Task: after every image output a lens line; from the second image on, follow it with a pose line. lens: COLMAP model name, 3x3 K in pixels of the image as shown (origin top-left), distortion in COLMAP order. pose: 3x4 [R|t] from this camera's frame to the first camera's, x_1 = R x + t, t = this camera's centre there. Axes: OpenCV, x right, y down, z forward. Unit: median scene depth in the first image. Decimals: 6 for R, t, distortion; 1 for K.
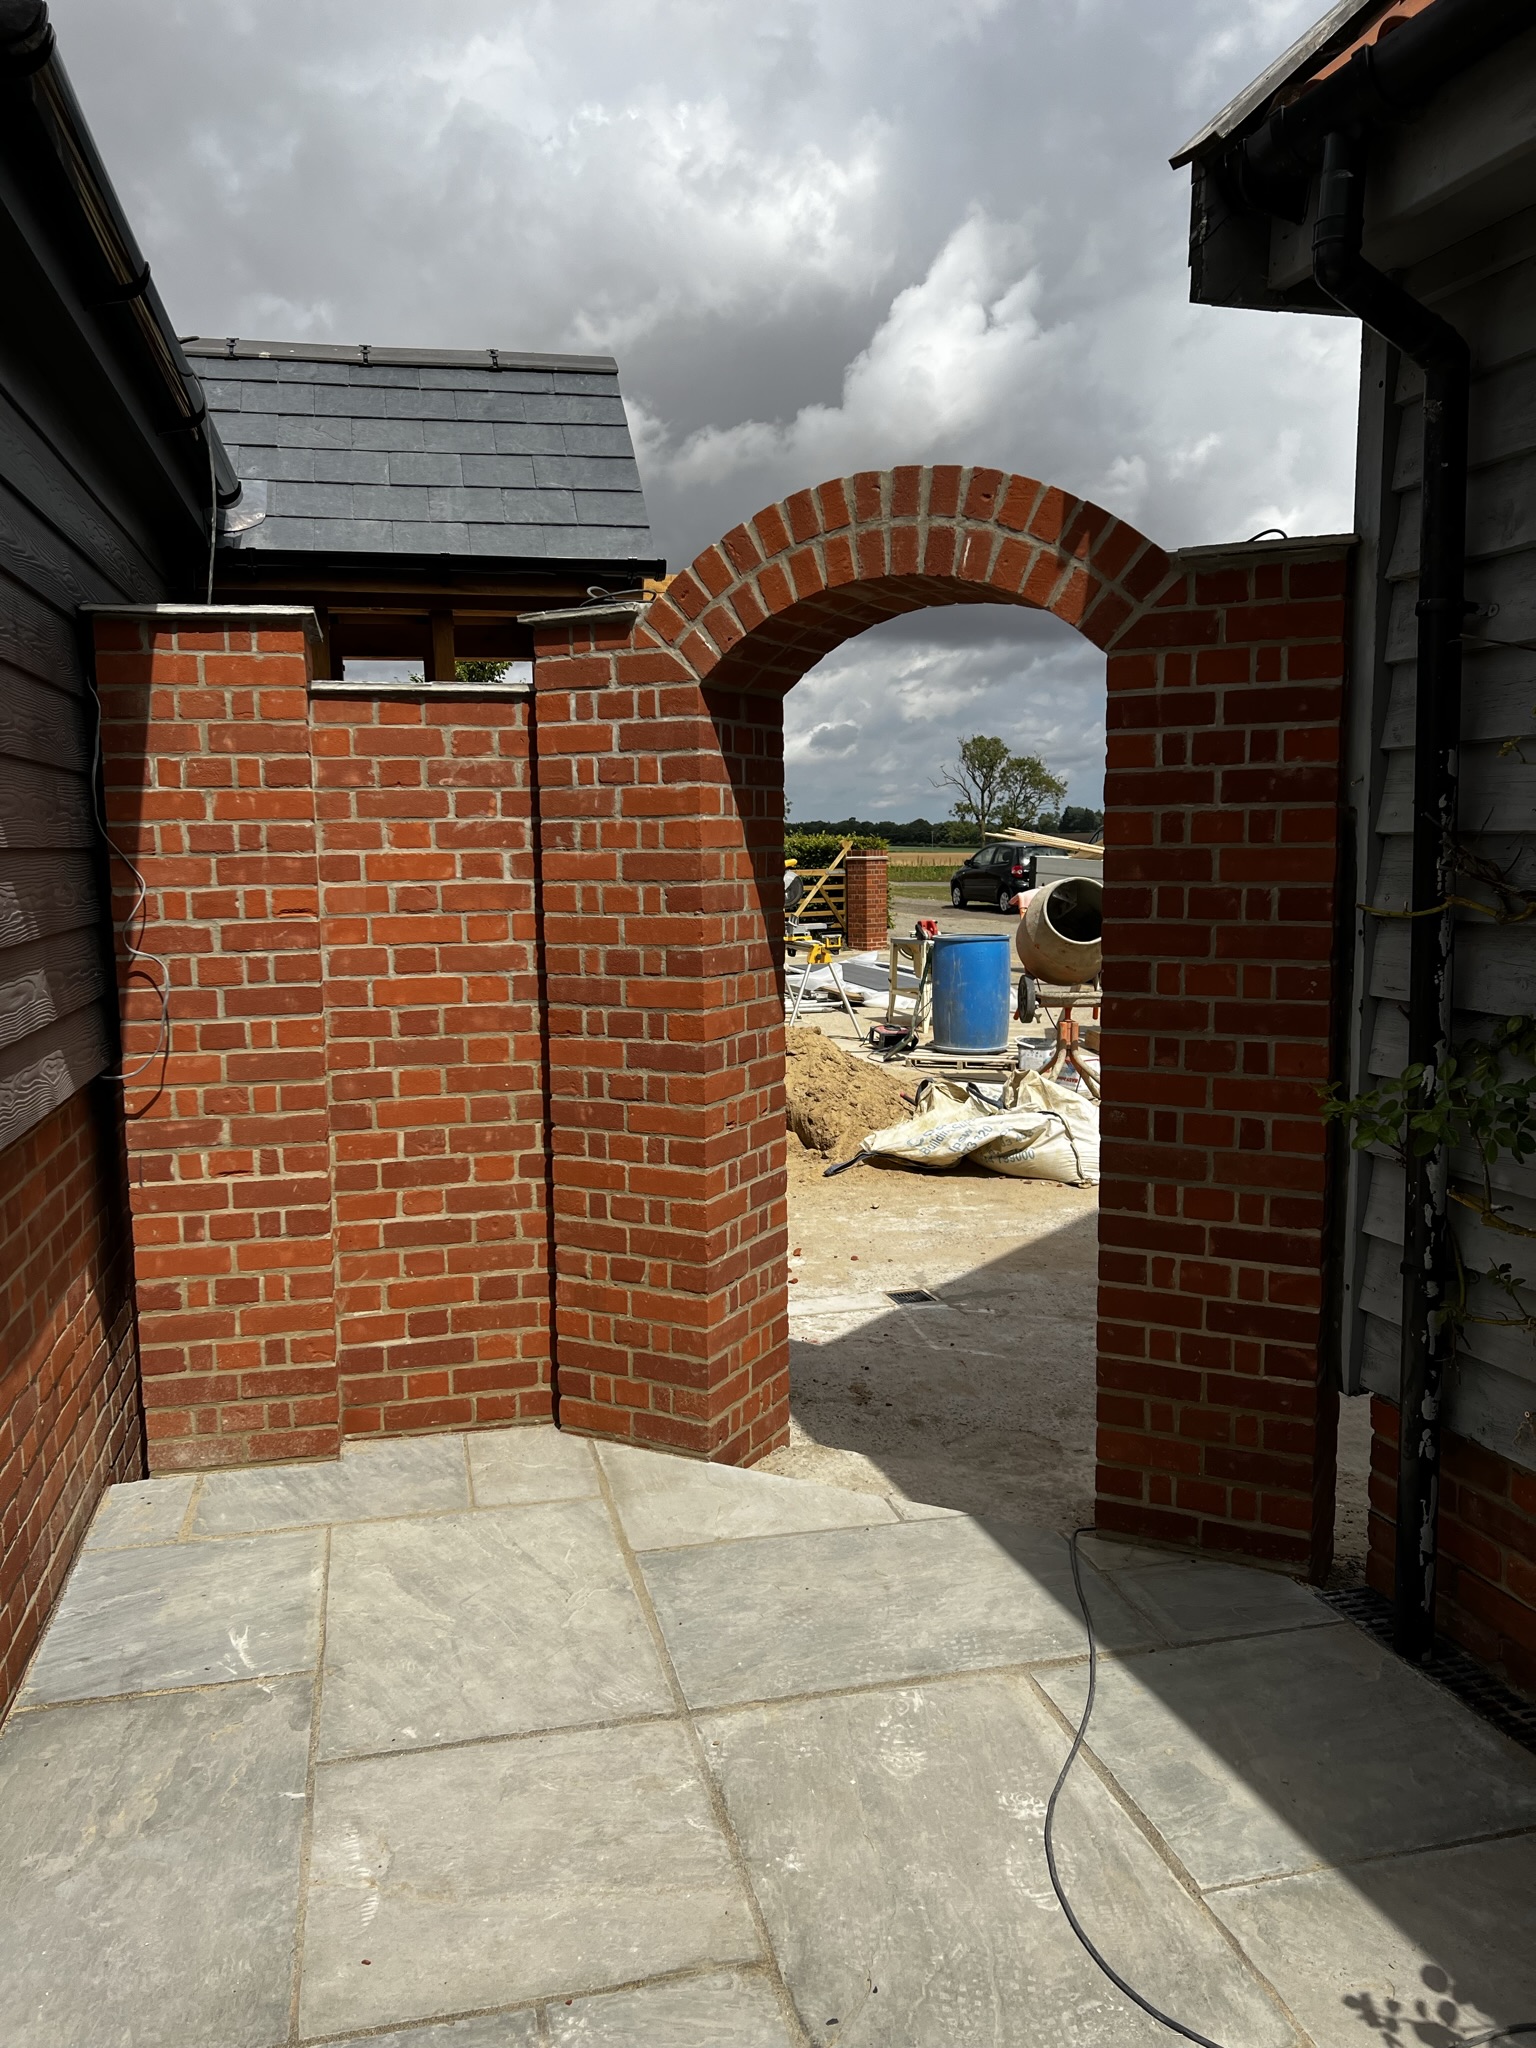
lens RADIAL K [[1522.5, 0, 753.2], [0, 1522.5, 1023.8], [0, 0, 1]] dist [0.061709, -0.071004]
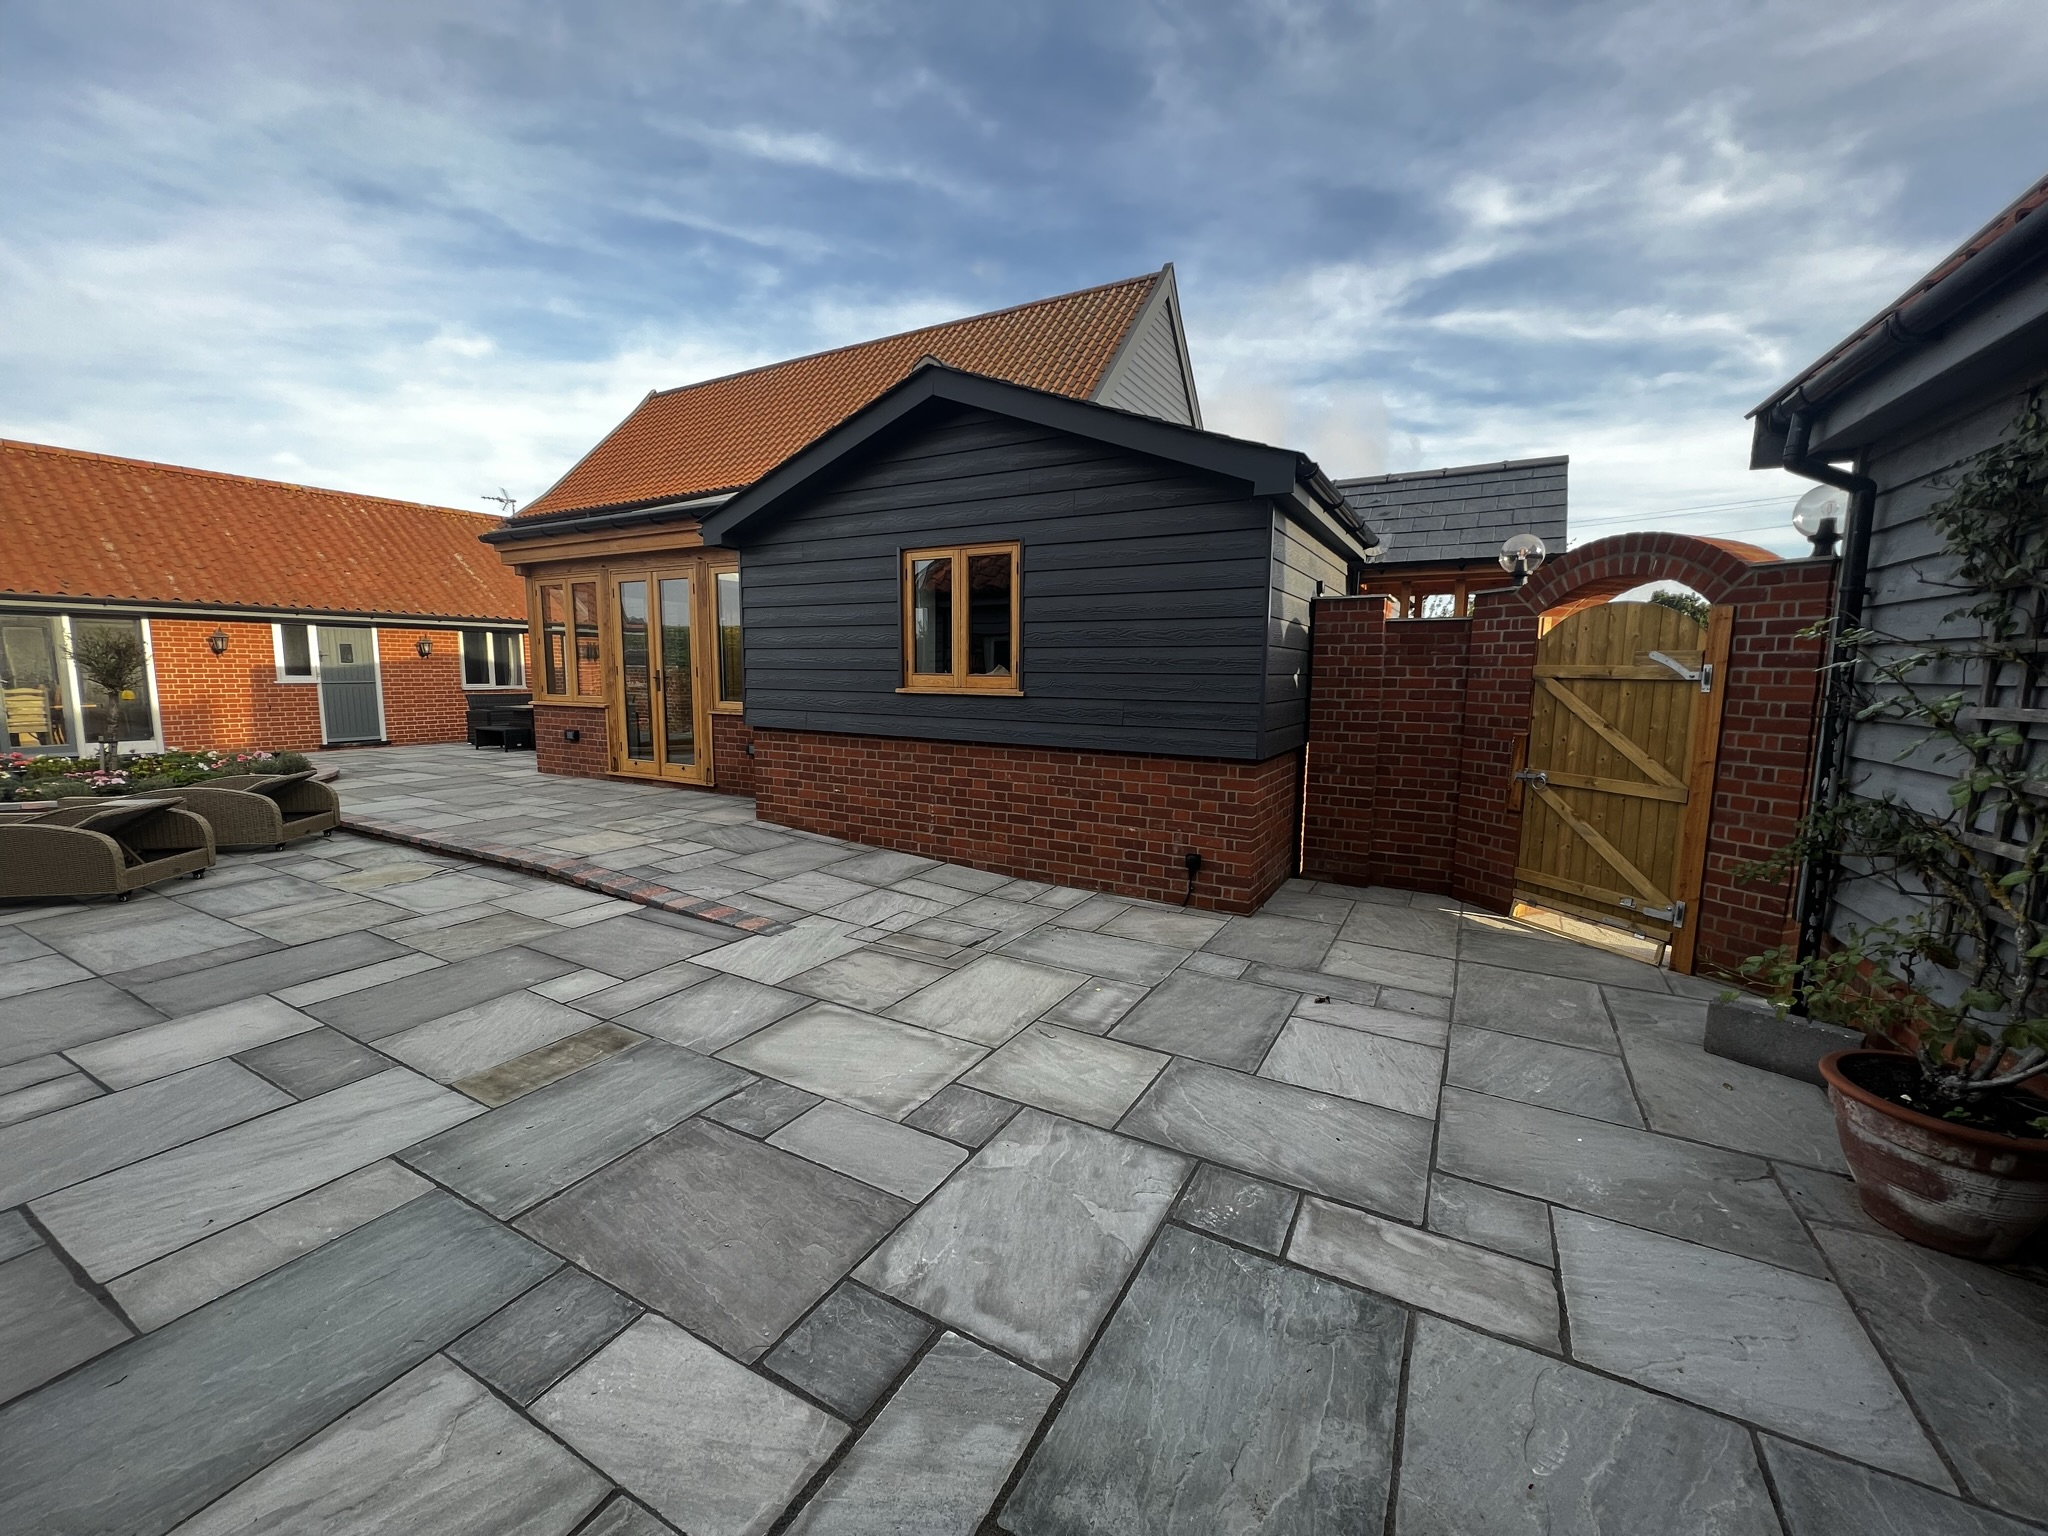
lens RADIAL K [[823.3, 0, 1019.3], [0, 823.3, 770.9], [0, 0, 1]] dist [-0.002462, 0.000804]
pose [[0.730357, 0.105695, -0.674838, 0.285123], [-0.103012, 0.993700, 0.044149, 0.066534], [0.675253, 0.037272, 0.736644, -0.604776]]
